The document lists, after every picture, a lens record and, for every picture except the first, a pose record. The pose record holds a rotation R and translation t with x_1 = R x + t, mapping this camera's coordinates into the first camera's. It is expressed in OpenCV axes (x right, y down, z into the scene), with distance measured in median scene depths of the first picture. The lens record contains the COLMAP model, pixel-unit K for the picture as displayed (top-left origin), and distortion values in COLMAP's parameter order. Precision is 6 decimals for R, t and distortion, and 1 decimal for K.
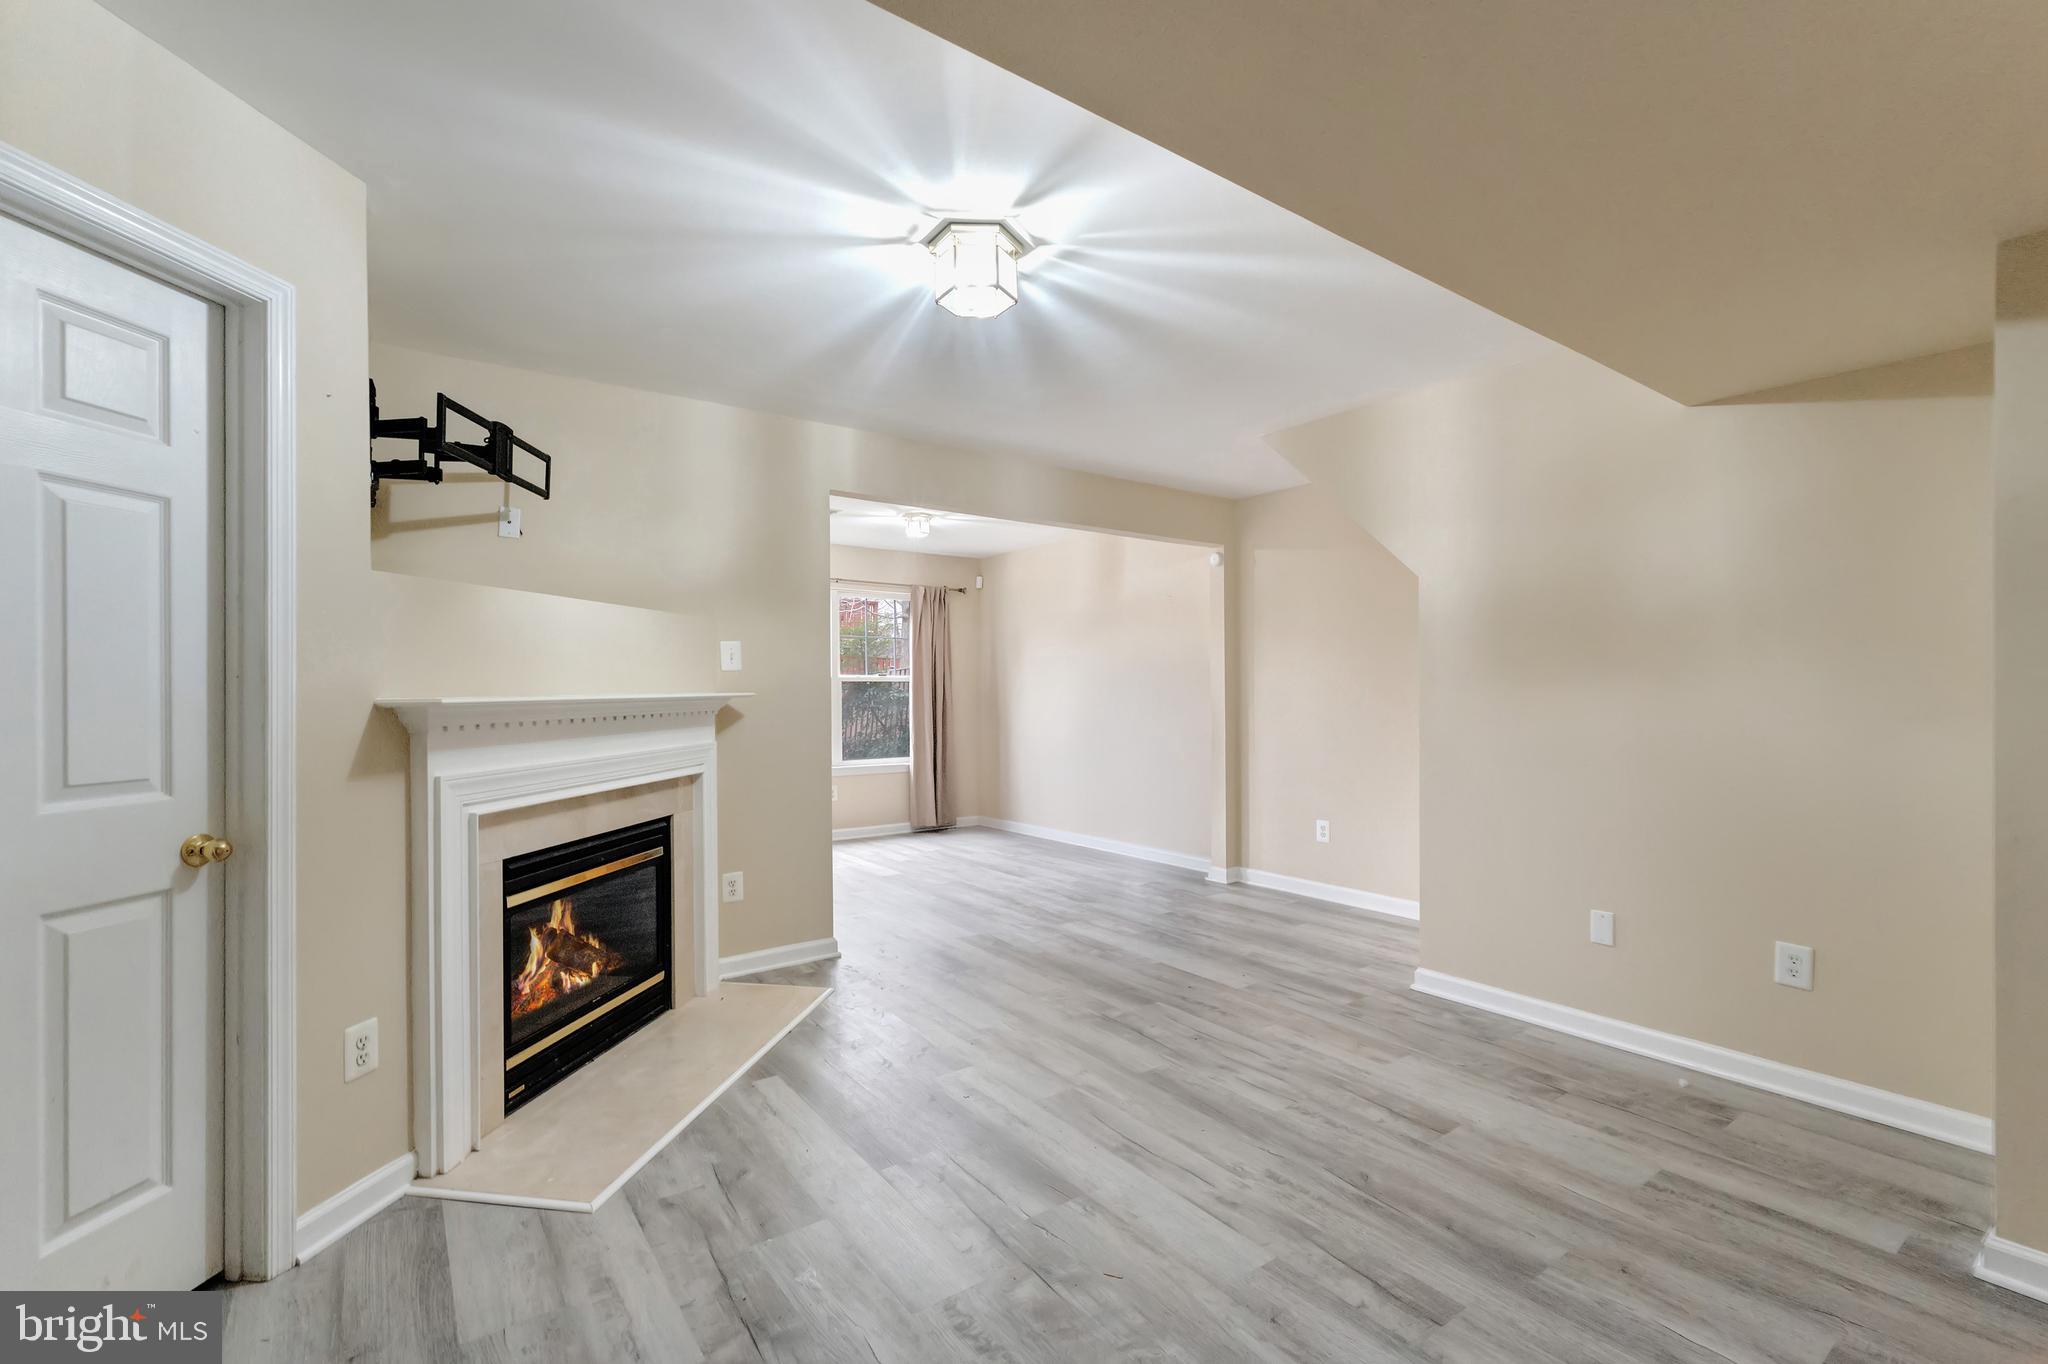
lens RADIAL K [[886.3, 0, 1024.0], [0, 886.3, 682.0], [0, 0, 1]] dist [-0.000063, -0.000005]
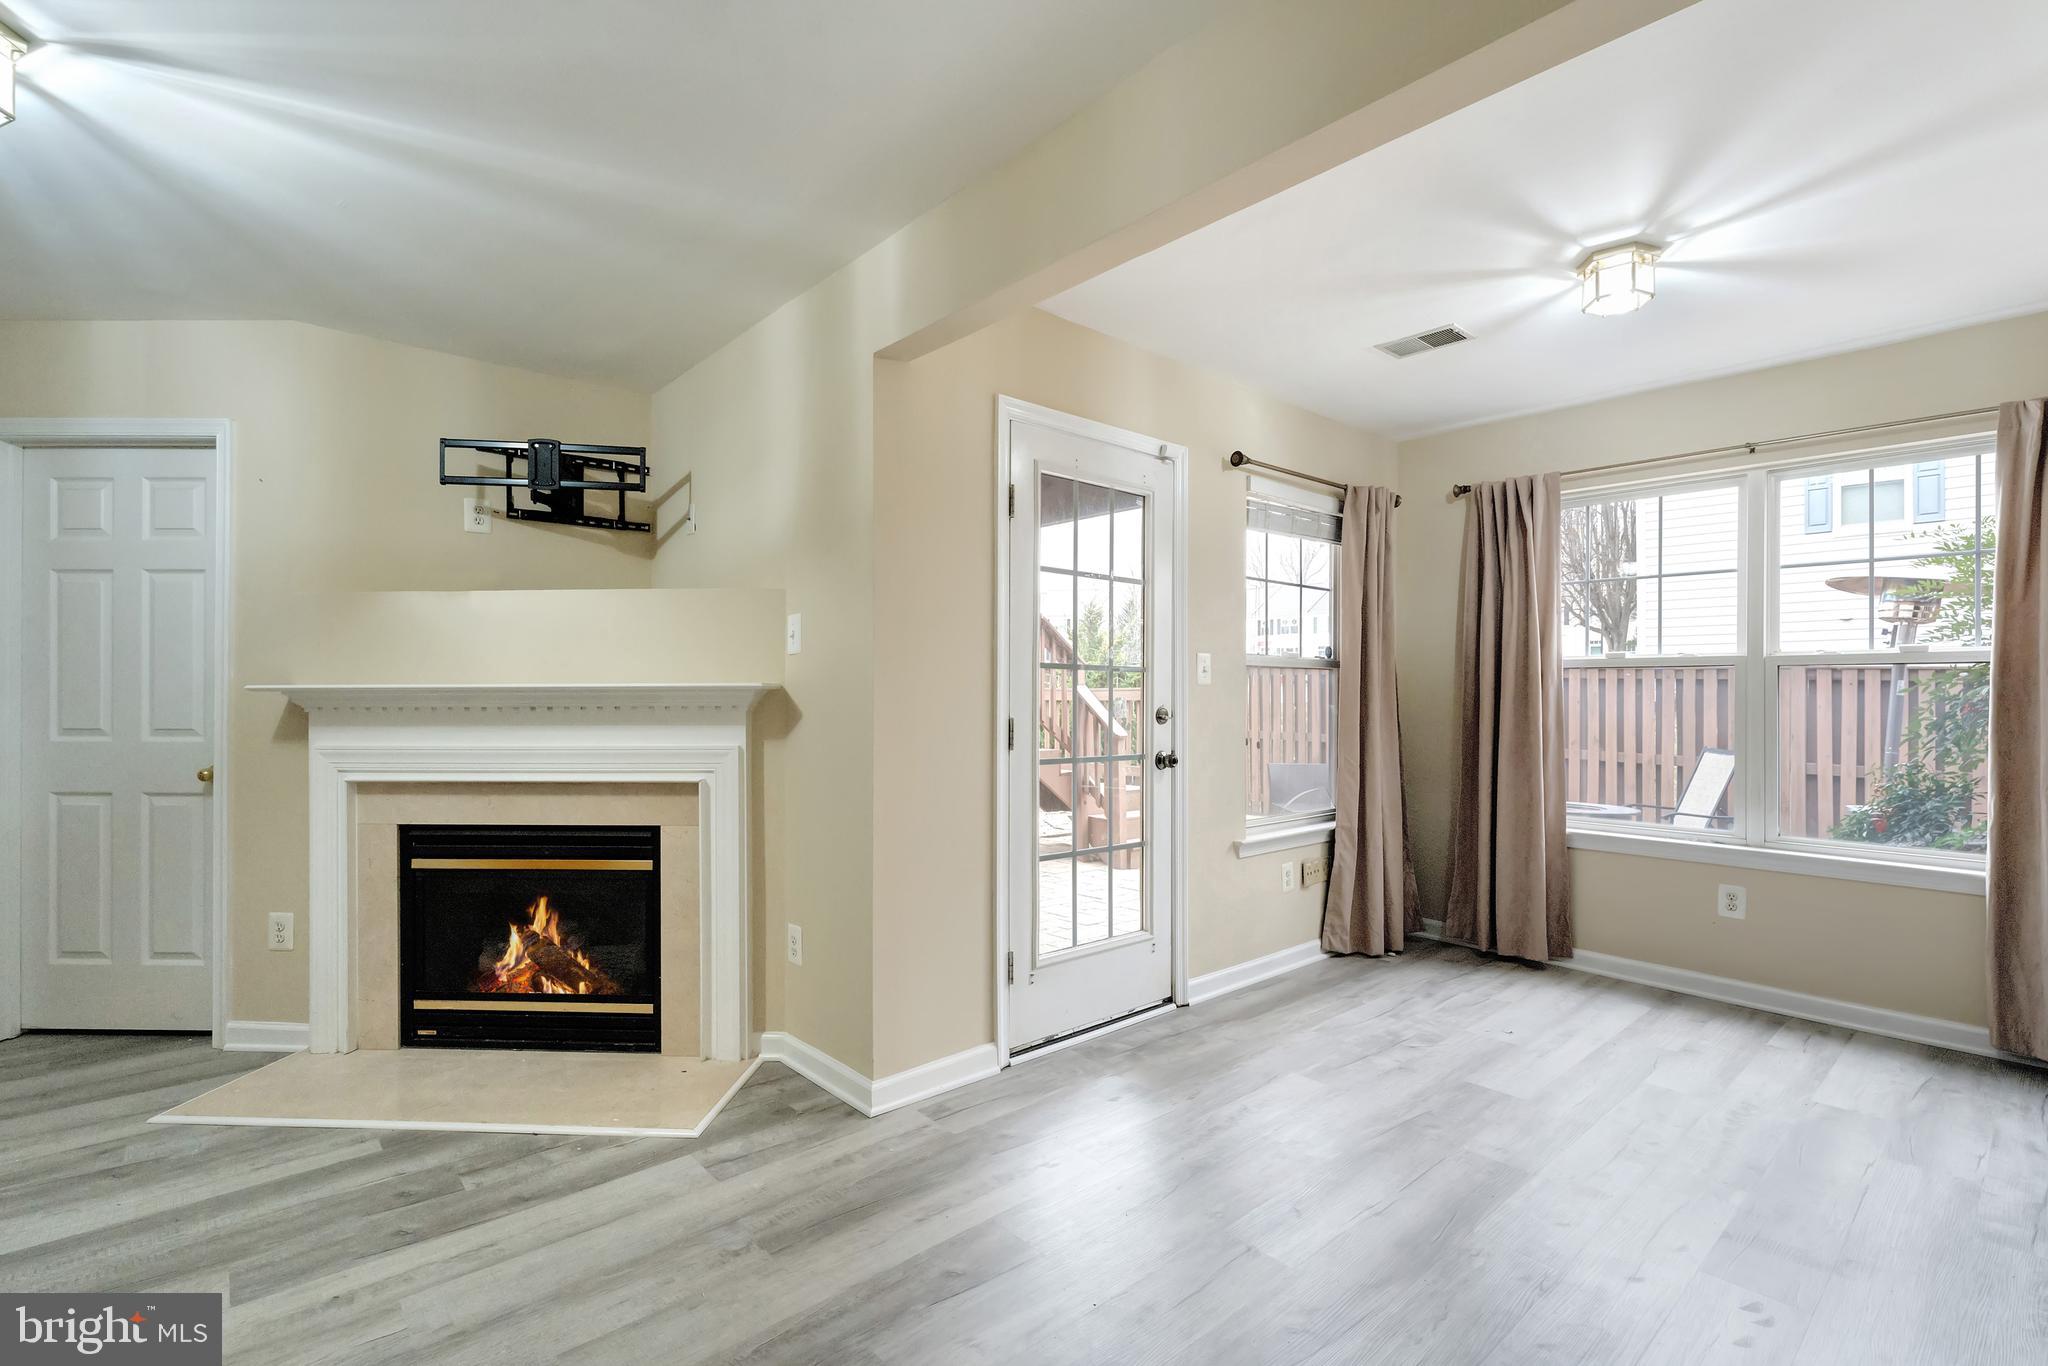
lens RADIAL K [[936.2, 0, 1024.0], [0, 936.2, 683.0], [0, 0, 1]] dist [0.000496, -0.000199]
pose [[0.093918, -0.003860, -0.995572, 0.548380], [0.008415, 0.999960, -0.003083, 0.019006], [0.995544, -0.008088, 0.093946, 1.304111]]
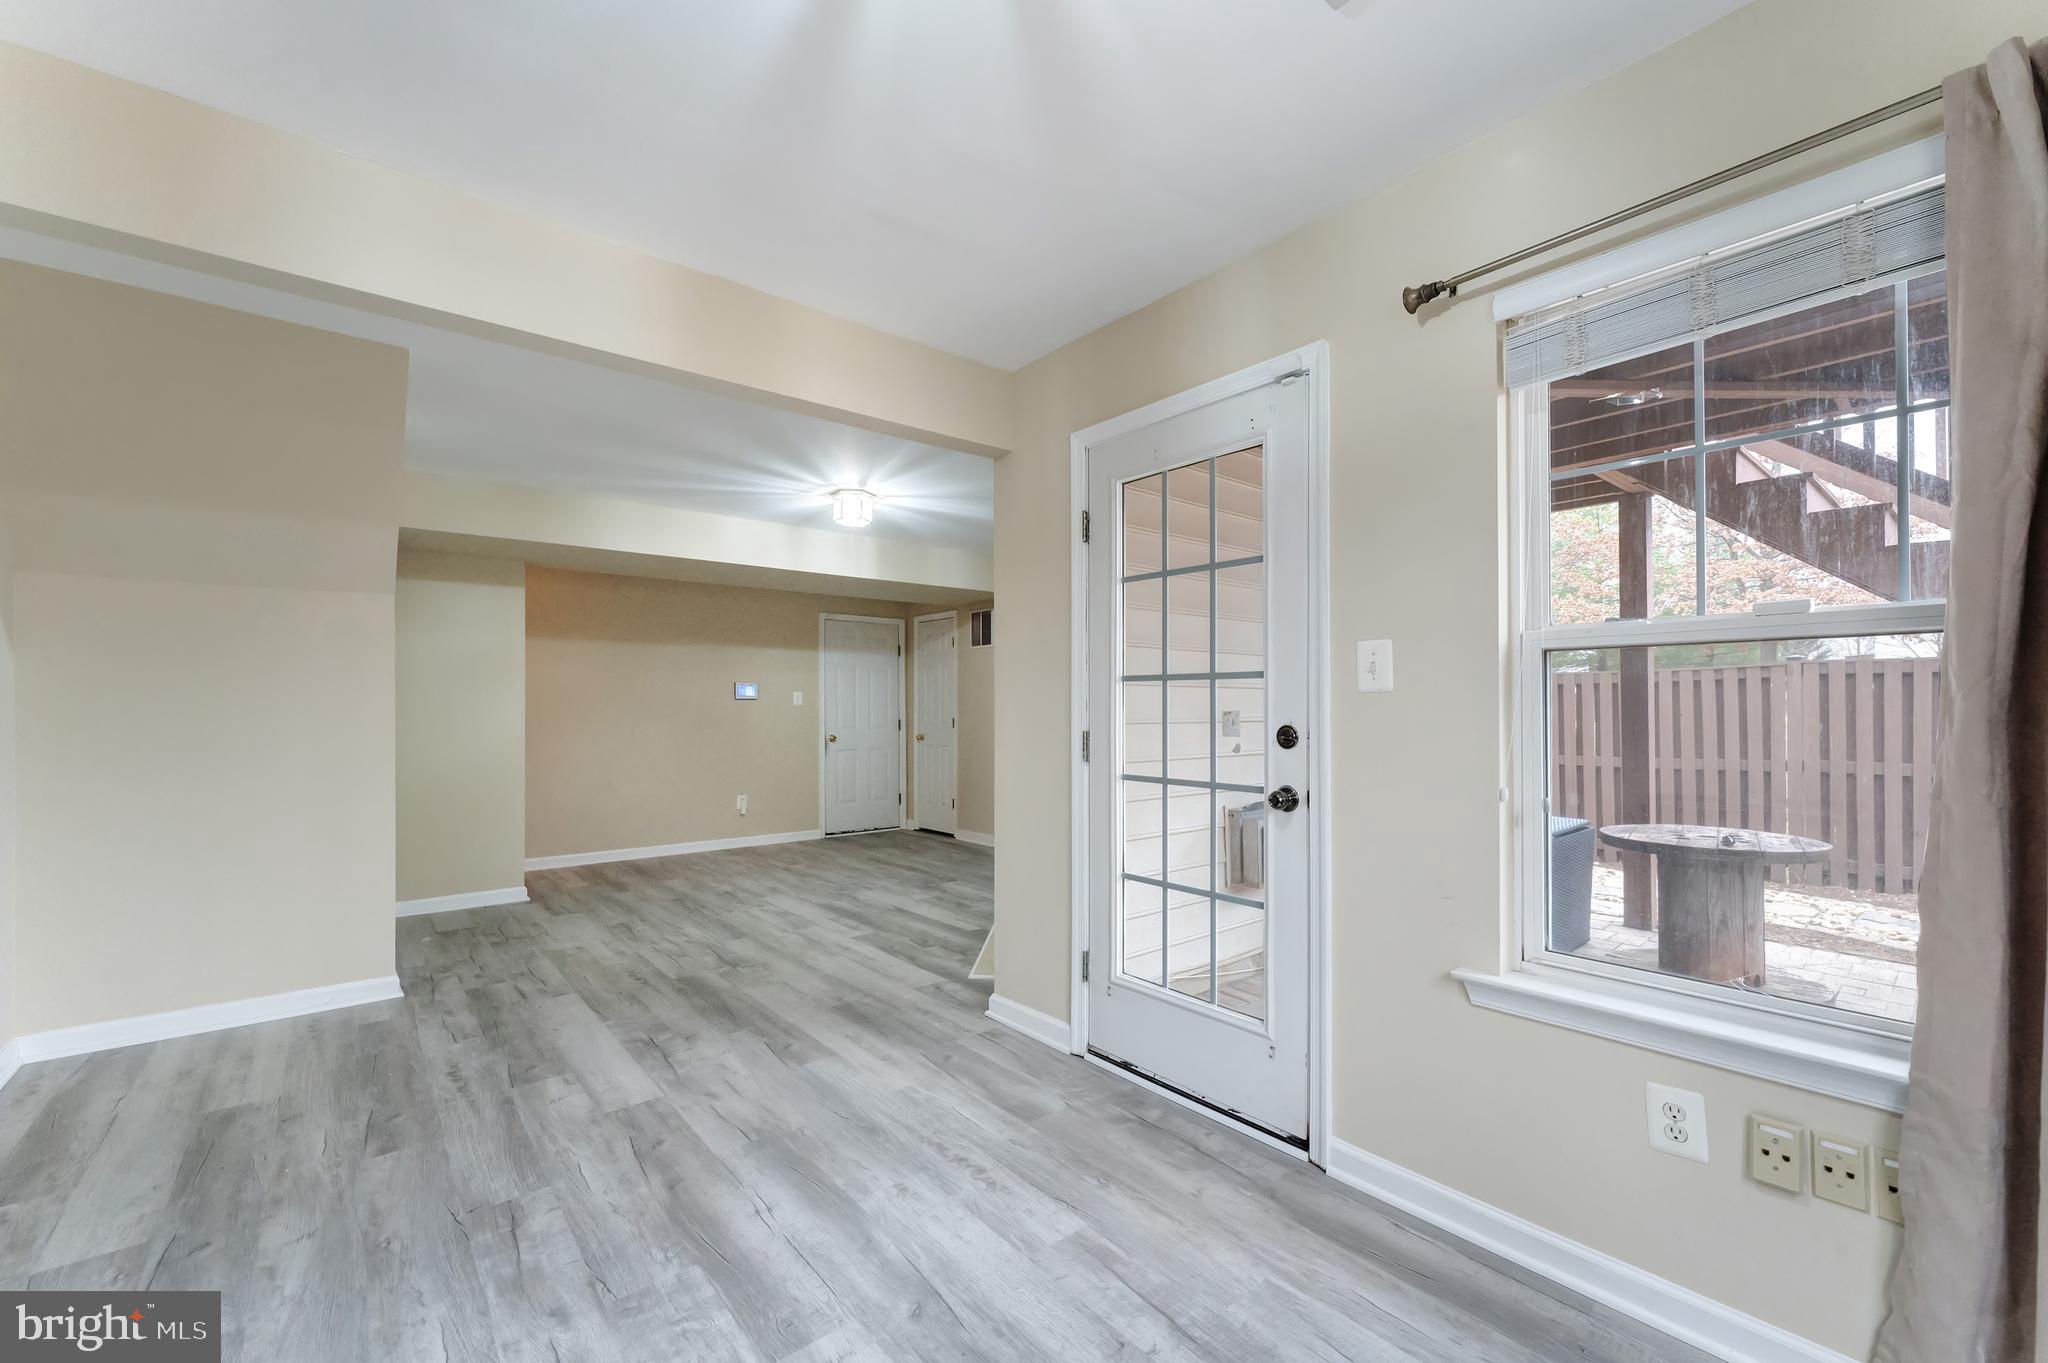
lens RADIAL K [[817.1, 0, 1018.9], [0, 817.1, 702.2], [0, 0, 1]] dist [-0.001289, 0.000036]
pose [[-0.997802, 0.007617, -0.065827, -0.235240], [0.009016, 0.999739, -0.020976, 0.037435], [0.065650, -0.021523, -0.997611, 2.212445]]
